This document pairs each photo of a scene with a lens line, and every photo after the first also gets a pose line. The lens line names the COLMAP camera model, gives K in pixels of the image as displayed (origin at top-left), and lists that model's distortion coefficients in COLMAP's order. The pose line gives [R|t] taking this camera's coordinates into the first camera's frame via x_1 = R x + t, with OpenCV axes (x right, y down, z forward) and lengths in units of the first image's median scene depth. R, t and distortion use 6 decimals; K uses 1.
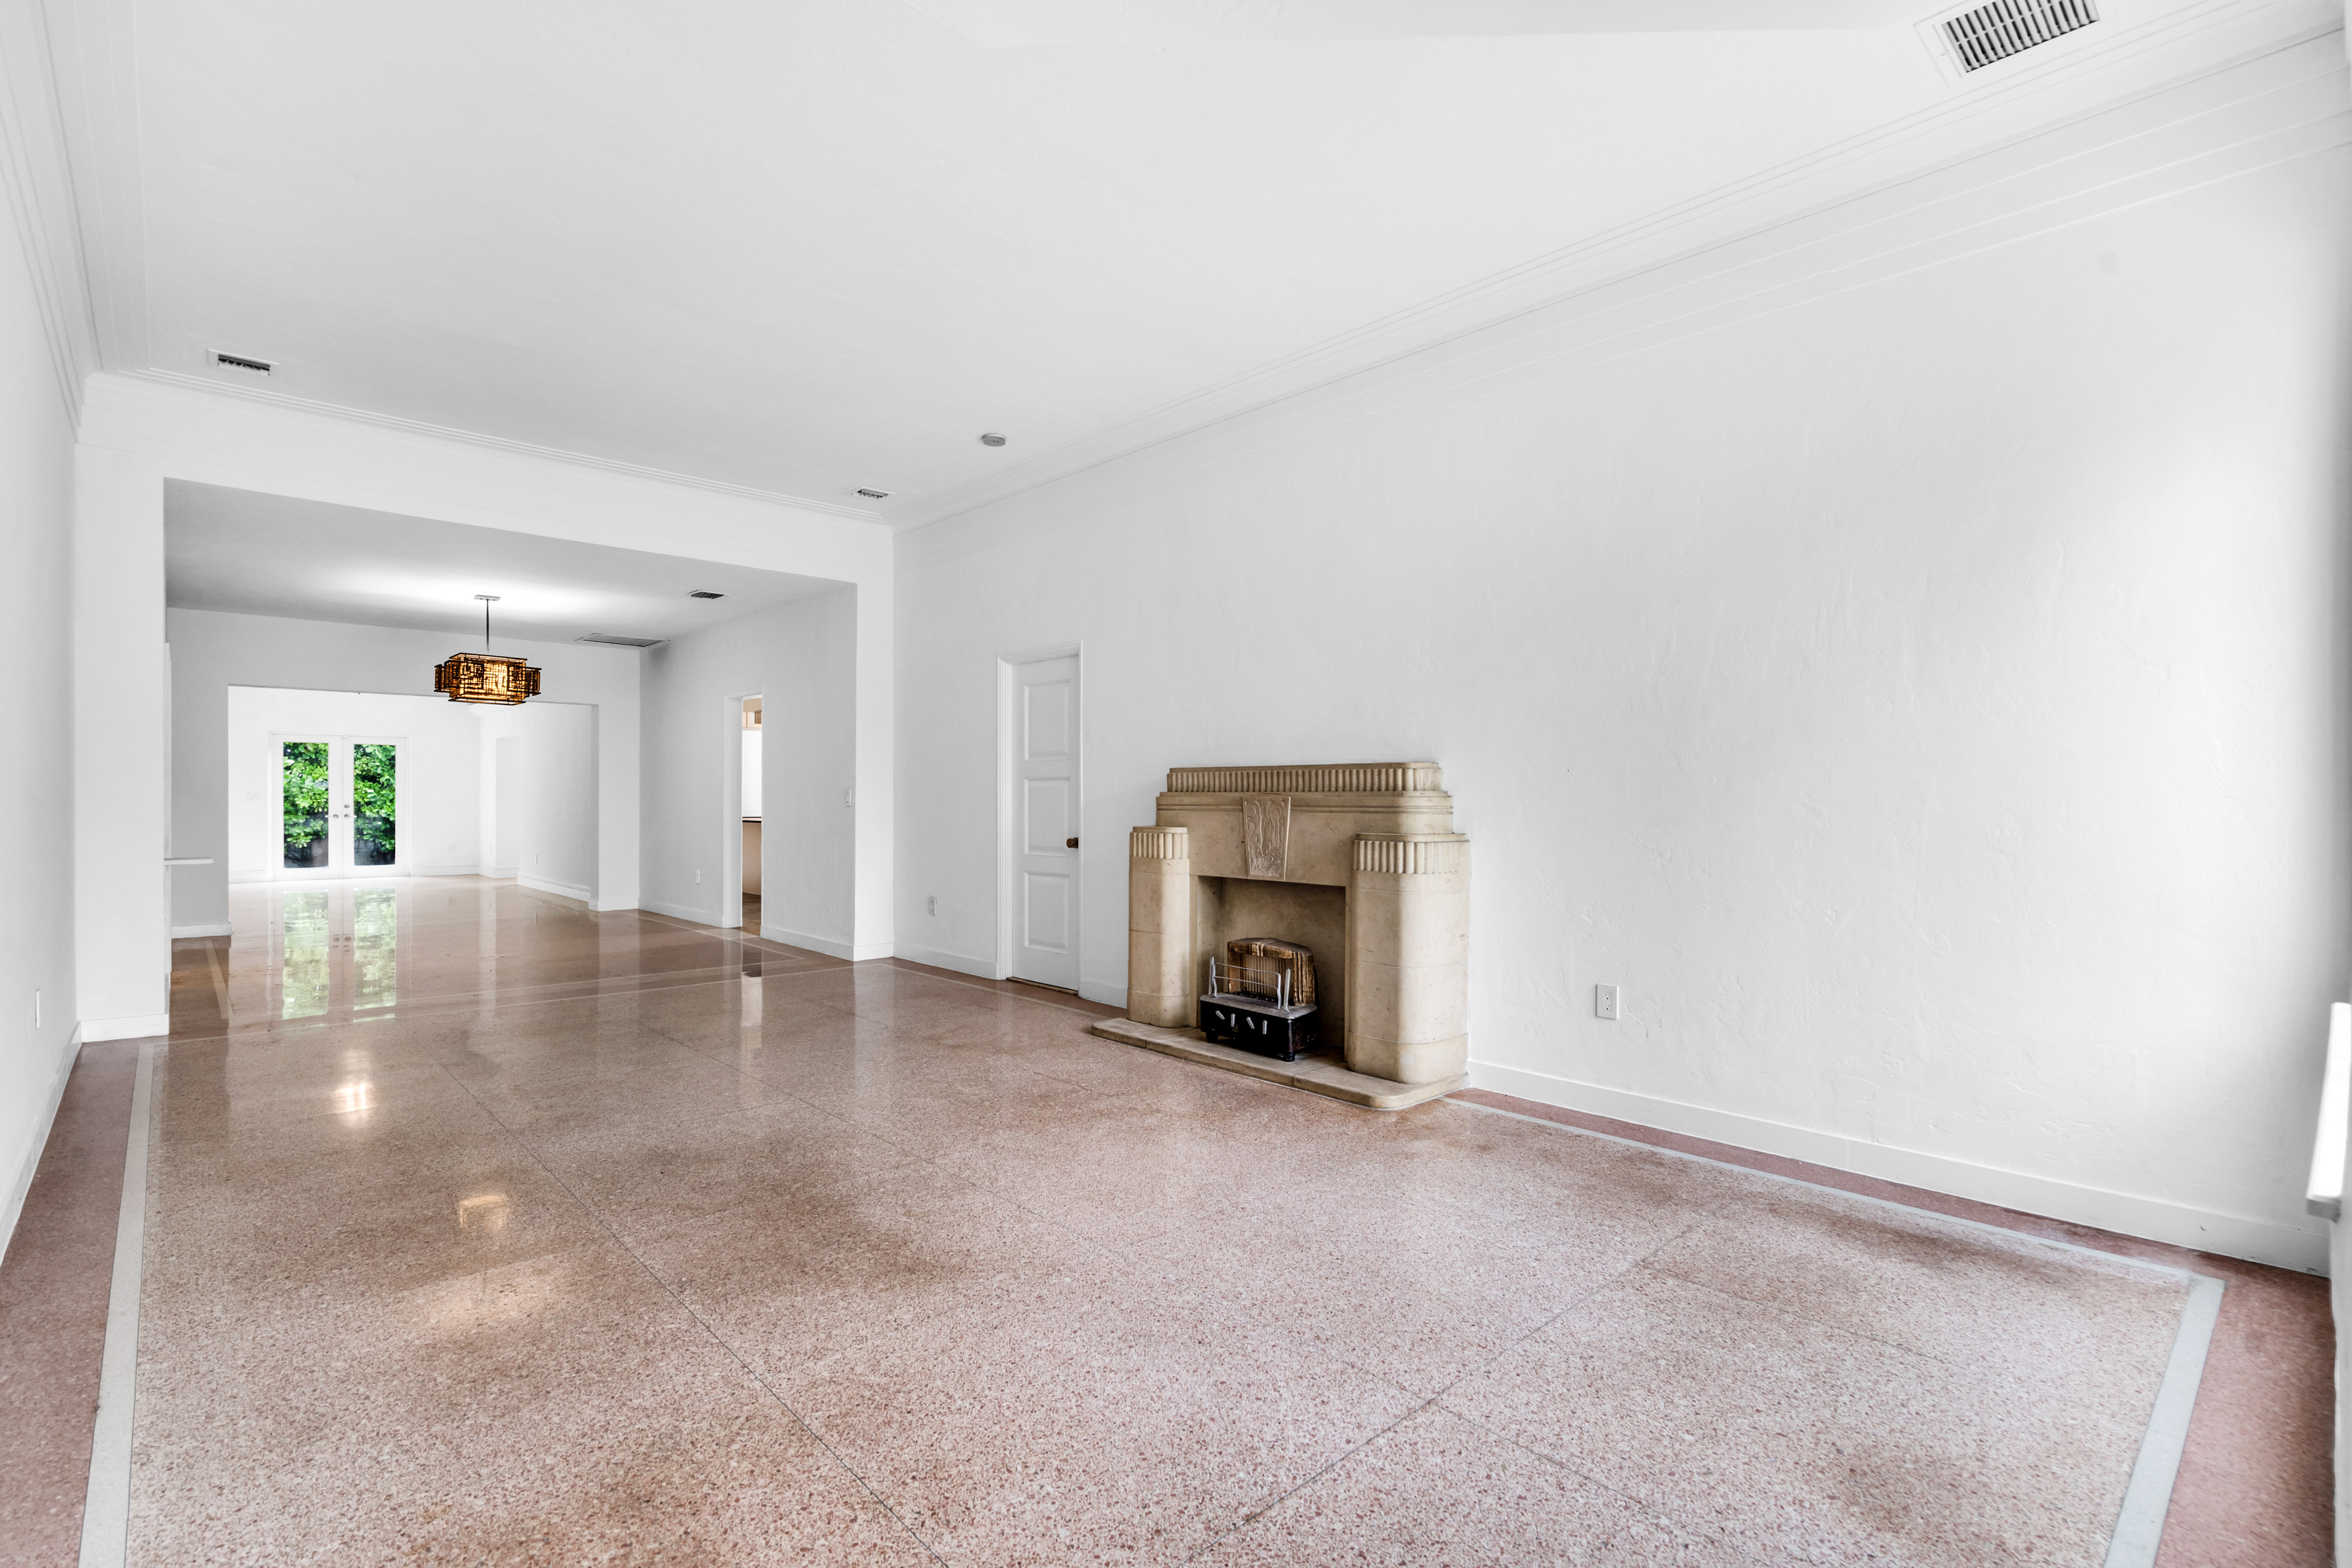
lens RADIAL K [[1098.4, 0, 1167.2], [0, 1098.4, 797.0], [0, 0, 1]] dist [-0.000645, 0.000121]
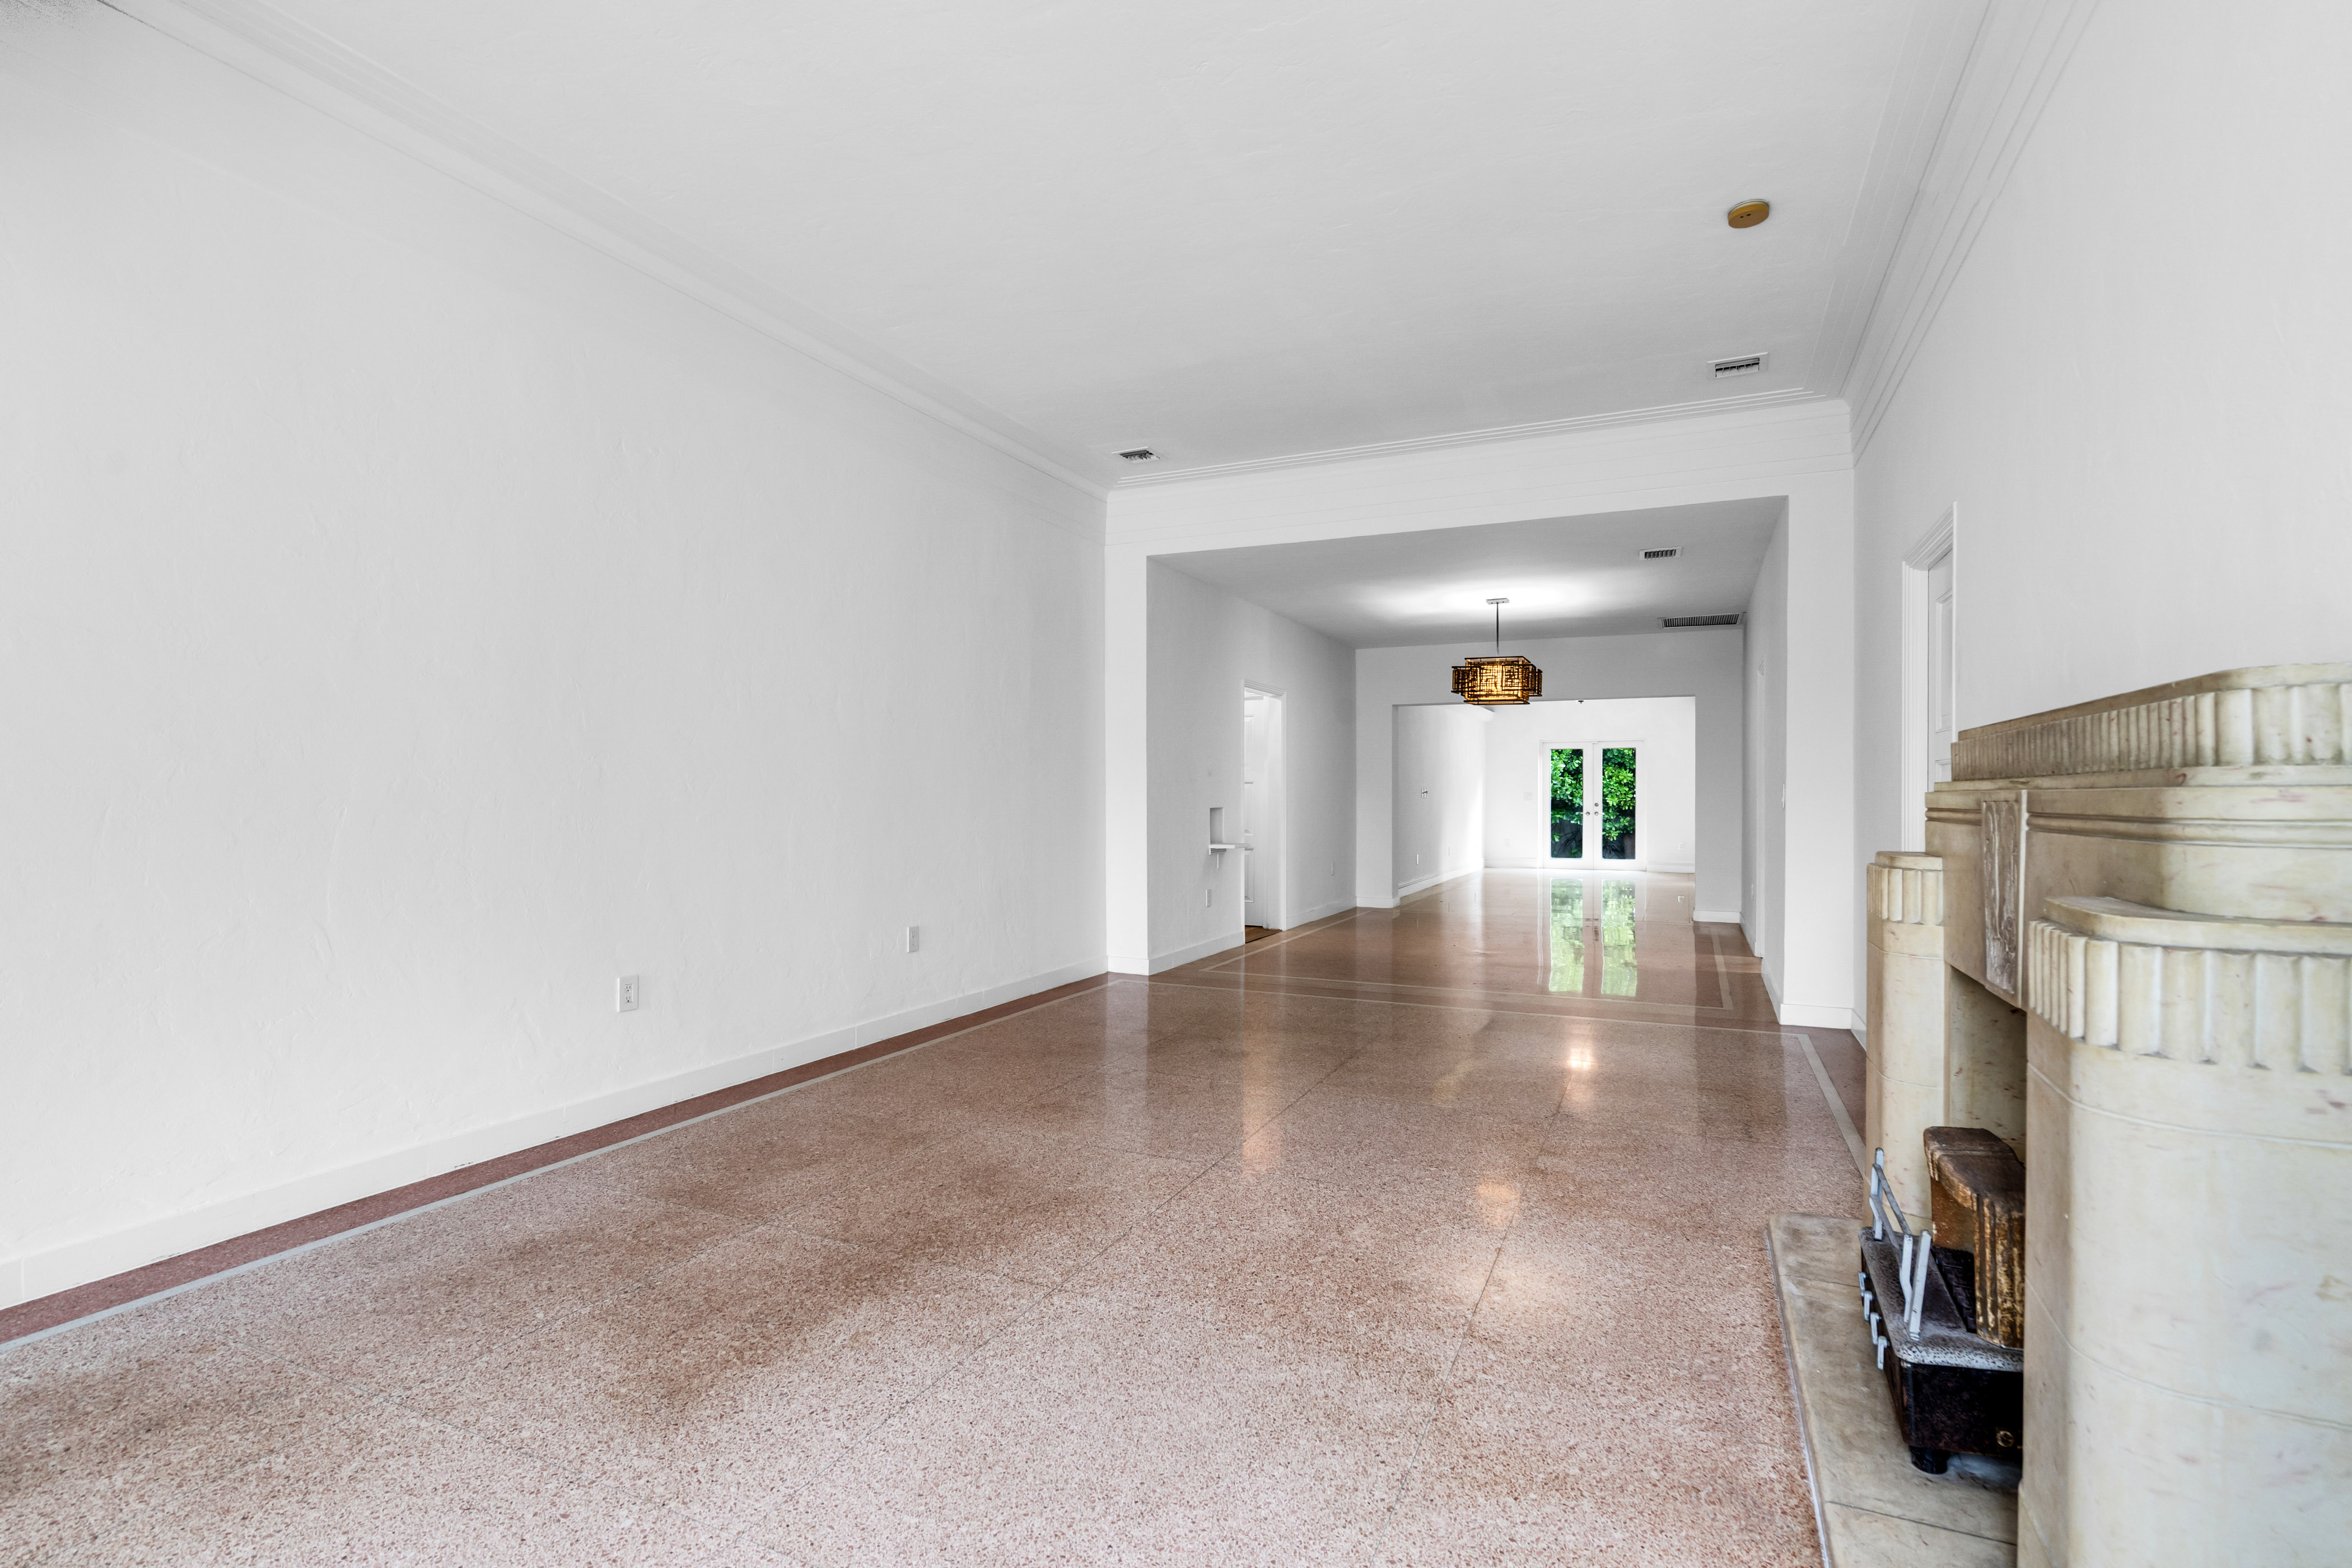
lens RADIAL K [[1093.0, 0, 1170.4], [0, 1093.0, 786.3], [0, 0, 1]] dist [0.000745, 0.000484]
pose [[0.378479, -0.010142, -0.925554, 0.136124], [0.001517, 0.999945, -0.010336, 0.000824], [0.925609, 0.002508, 0.378474, 0.221745]]
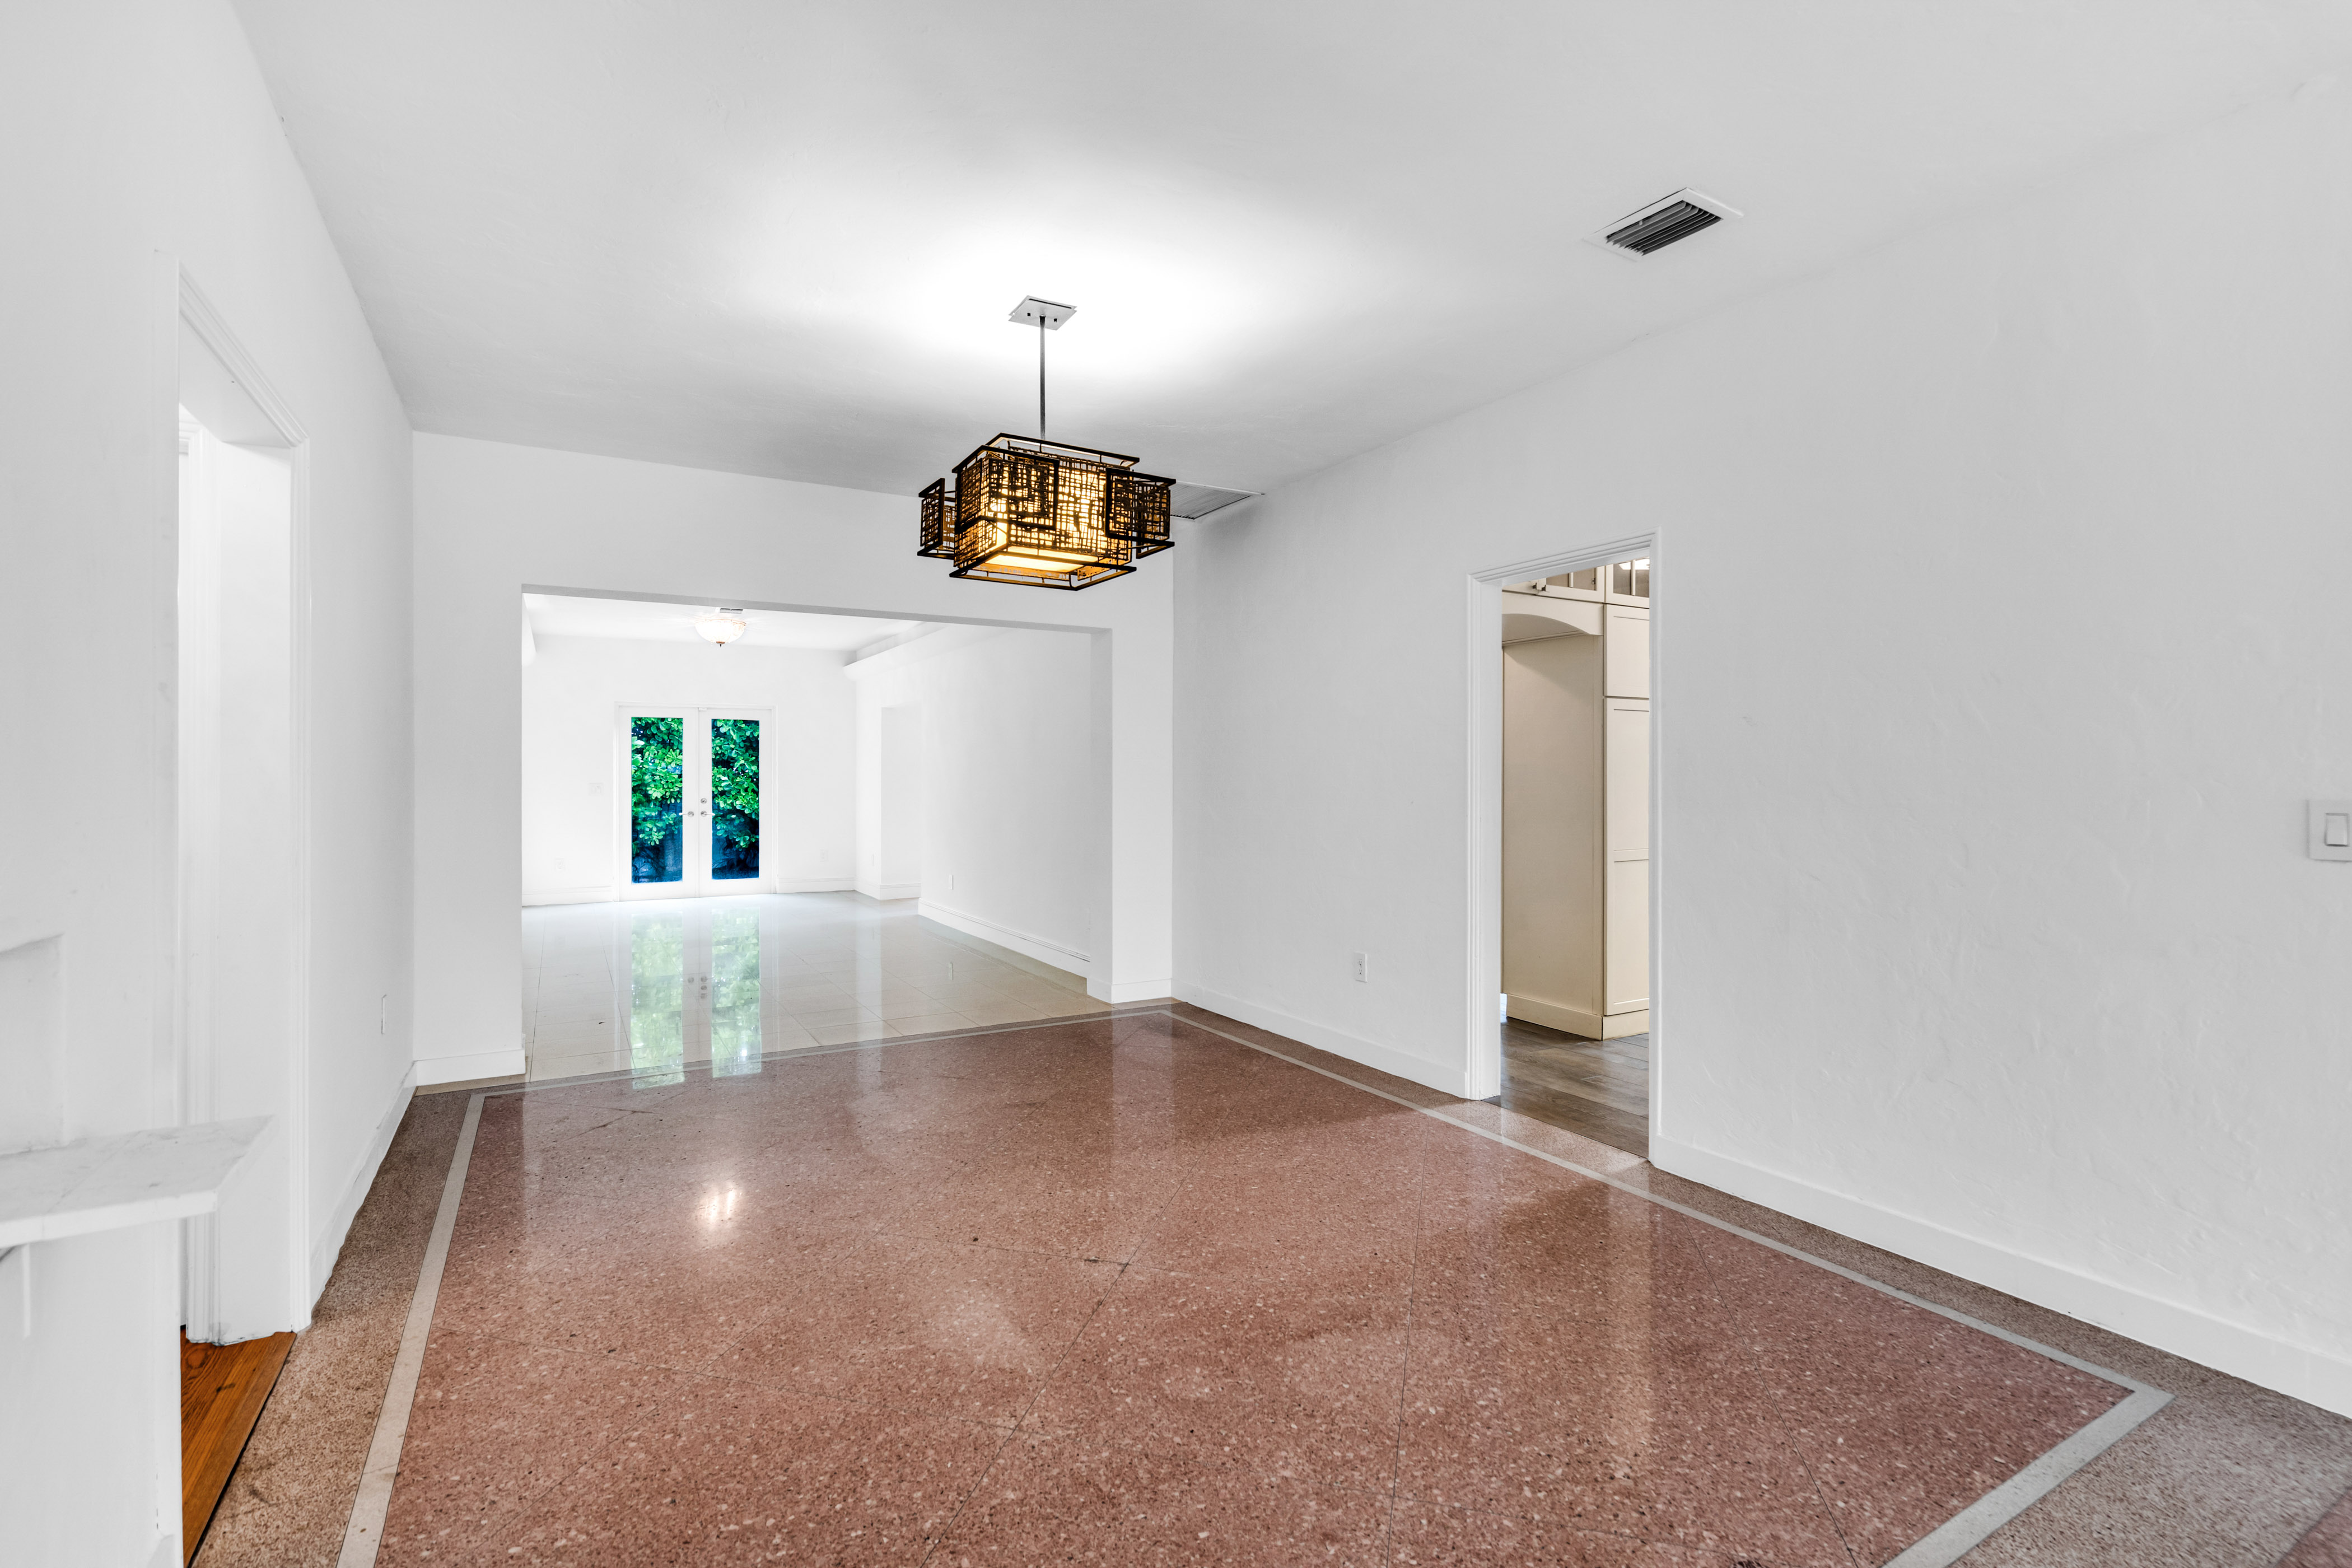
lens RADIAL K [[1093.0, 0, 1170.4], [0, 1093.0, 786.3], [0, 0, 1]] dist [0.000745, 0.000484]
pose [[0.973663, 0.002742, -0.227974, -0.320532], [-0.001196, 0.999975, 0.006919, -0.008800], [0.227988, -0.006464, 0.973643, 0.415167]]
